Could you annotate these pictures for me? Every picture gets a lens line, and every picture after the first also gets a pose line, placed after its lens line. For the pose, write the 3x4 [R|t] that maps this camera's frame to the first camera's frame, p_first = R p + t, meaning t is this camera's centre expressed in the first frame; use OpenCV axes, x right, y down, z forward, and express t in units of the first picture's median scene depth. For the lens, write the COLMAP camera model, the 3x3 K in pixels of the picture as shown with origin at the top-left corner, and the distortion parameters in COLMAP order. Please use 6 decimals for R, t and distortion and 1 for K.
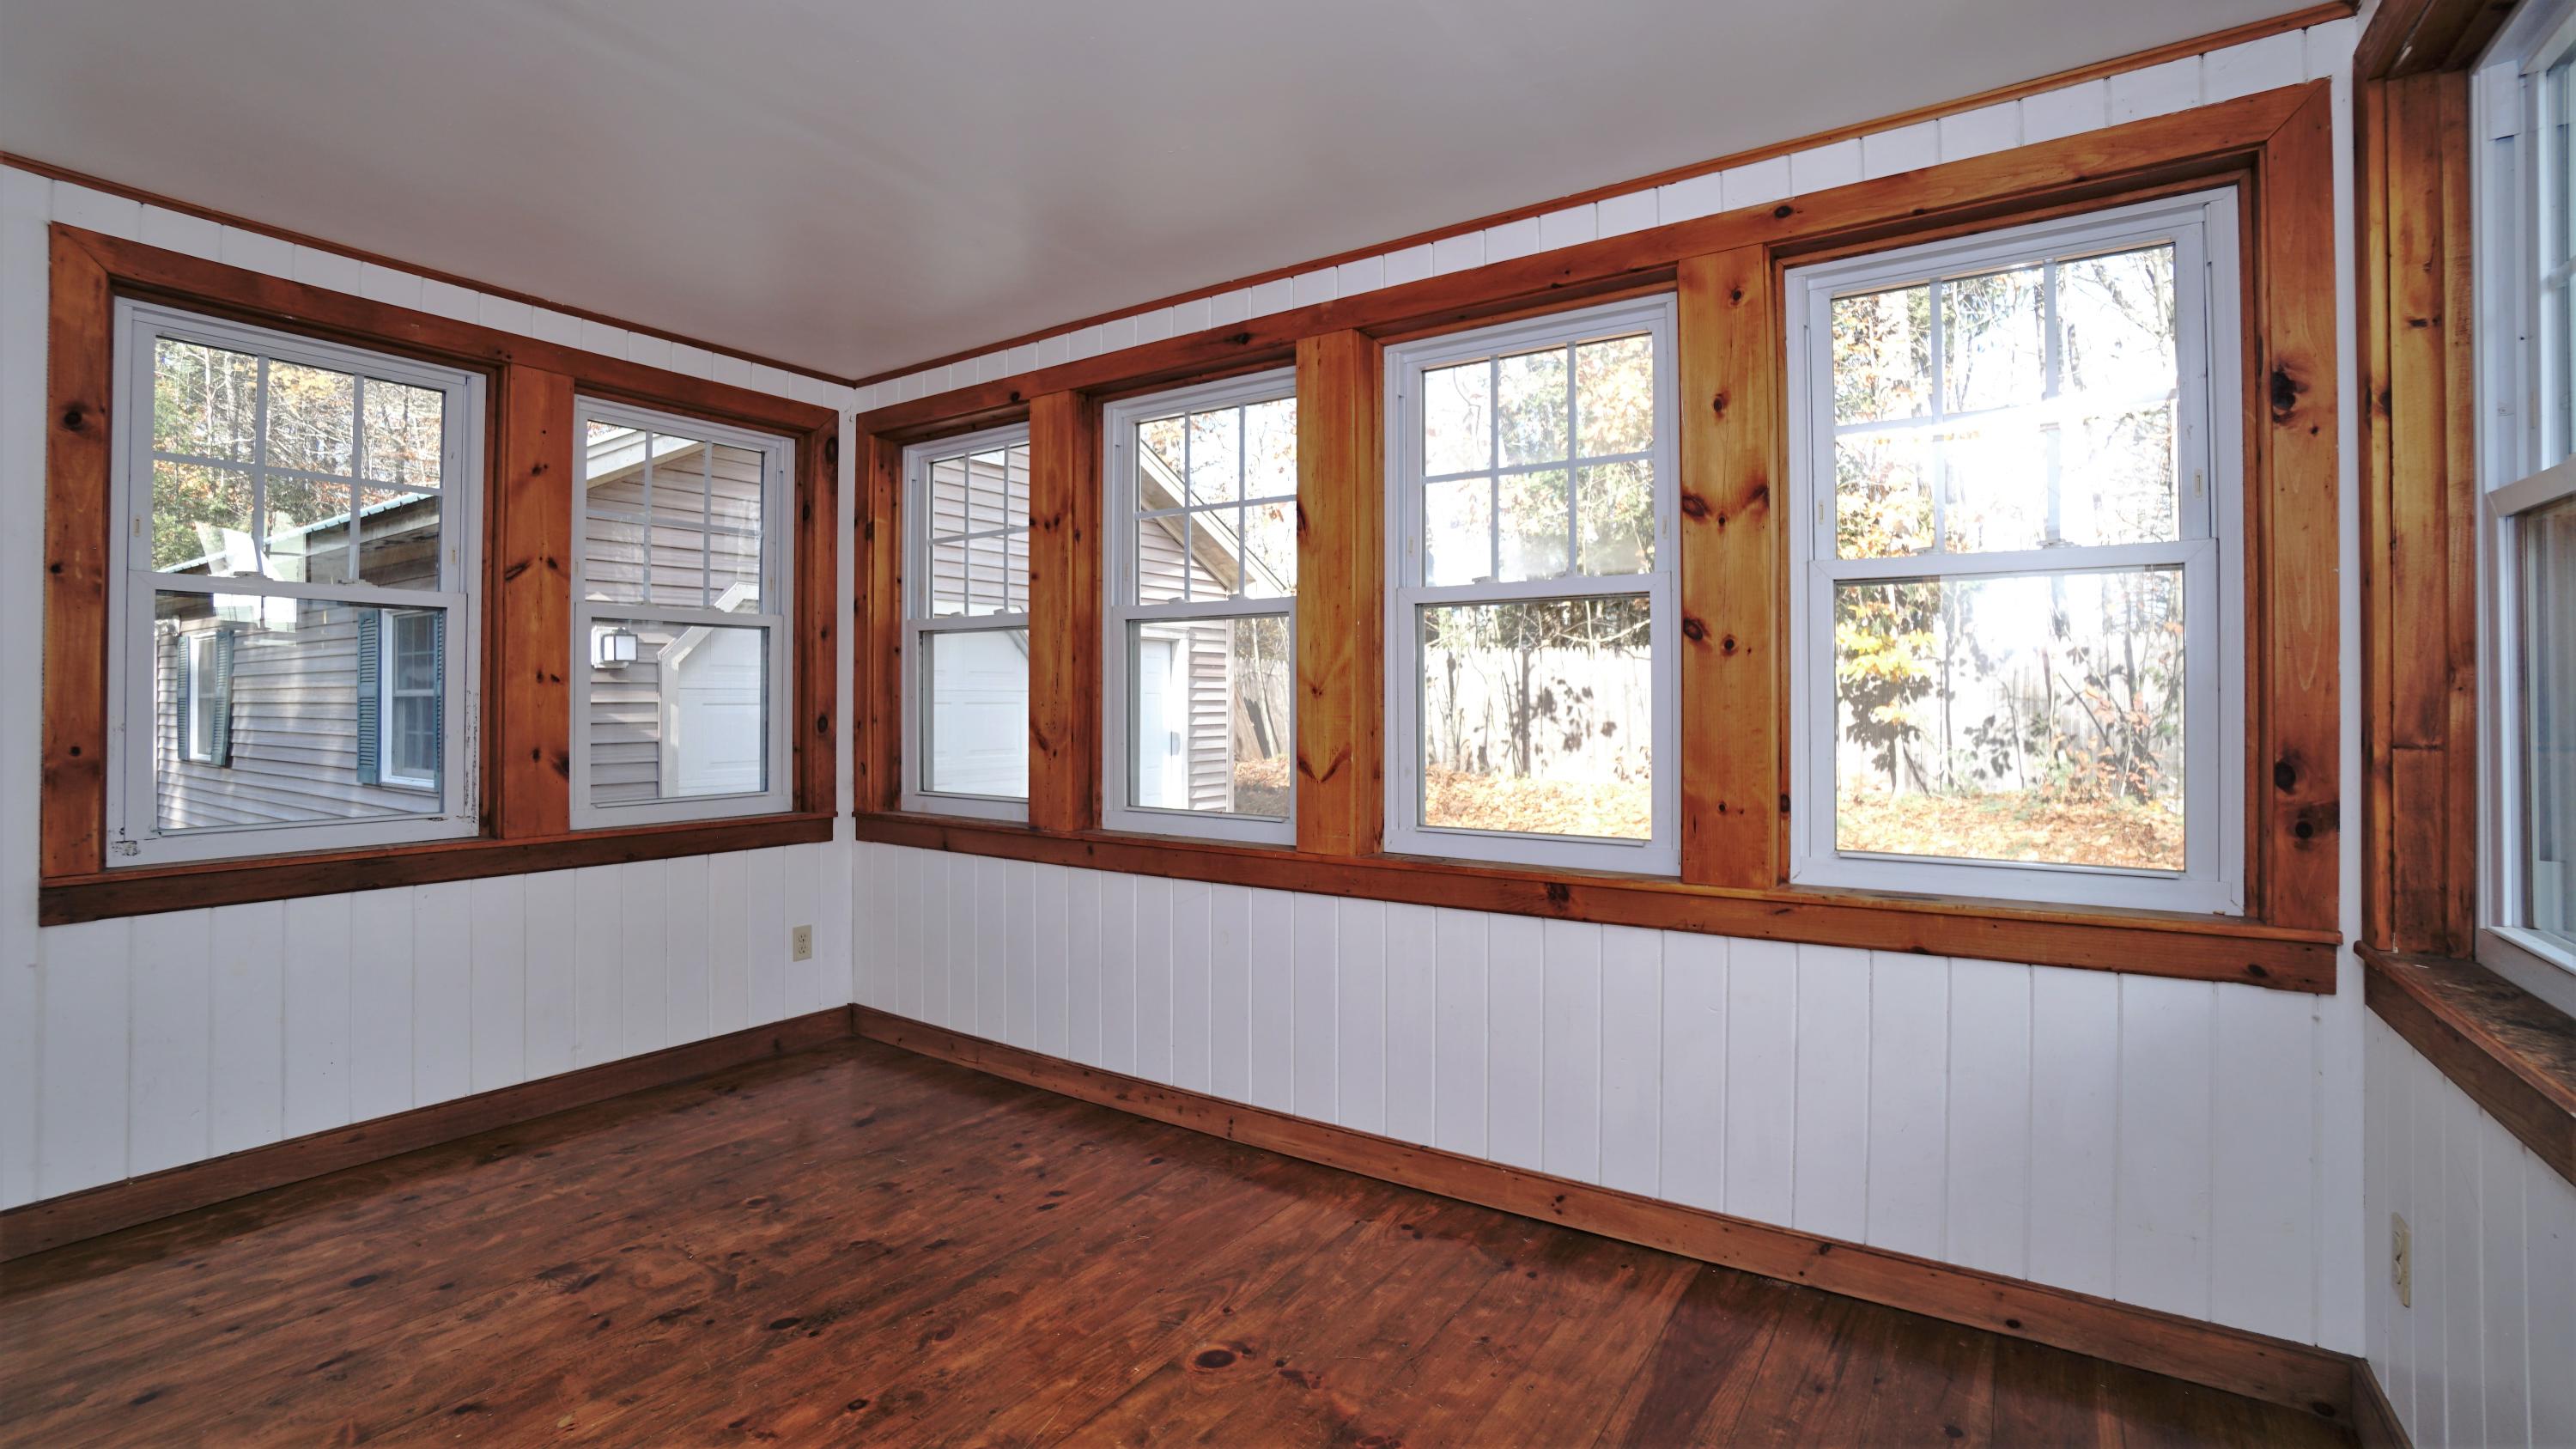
lens RADIAL K [[1114.2, 0, 1283.7], [0, 1114.2, 693.8], [0, 0, 1]] dist [-0.000703, 0.000272]
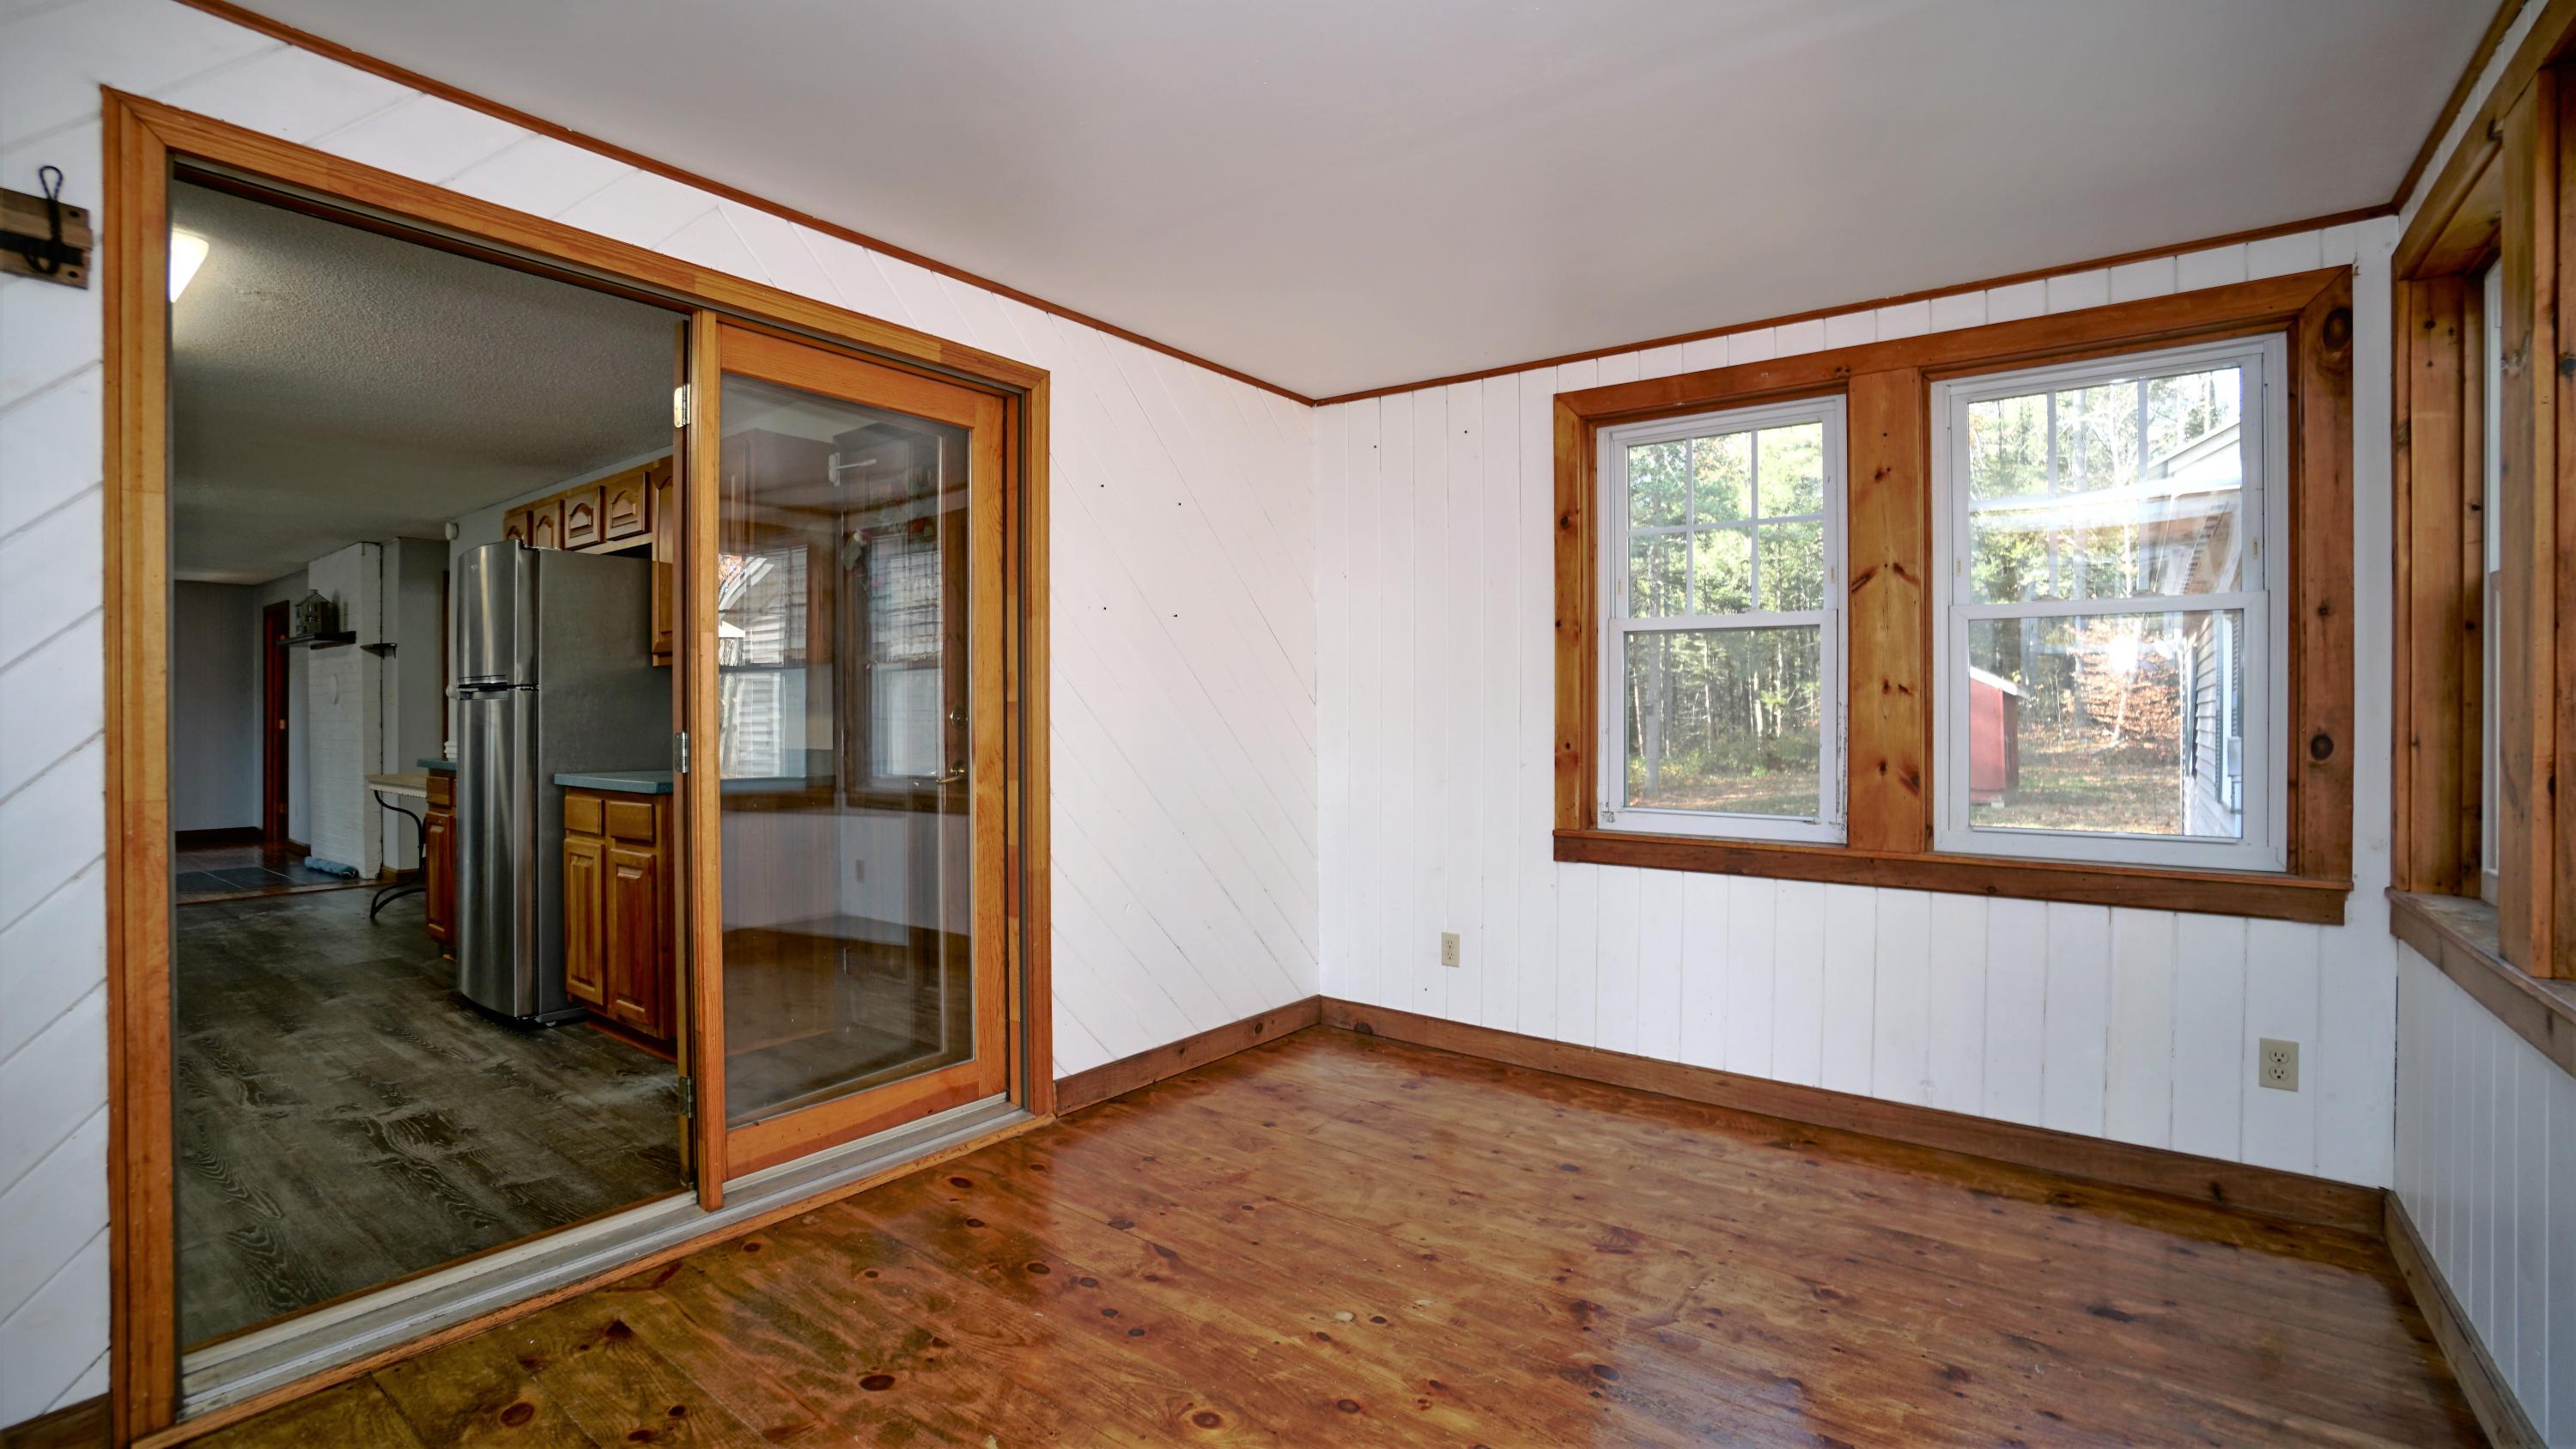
lens RADIAL K [[1160.7, 0, 1288.0], [0, 1160.7, 724.5], [0, 0, 1]] dist [-0.028169, 0.000146]
pose [[-0.031472, 0.008567, -0.999468, 0.391775], [0.005413, 0.999950, 0.008401, 0.006711], [0.999490, -0.005146, -0.031517, 0.572046]]
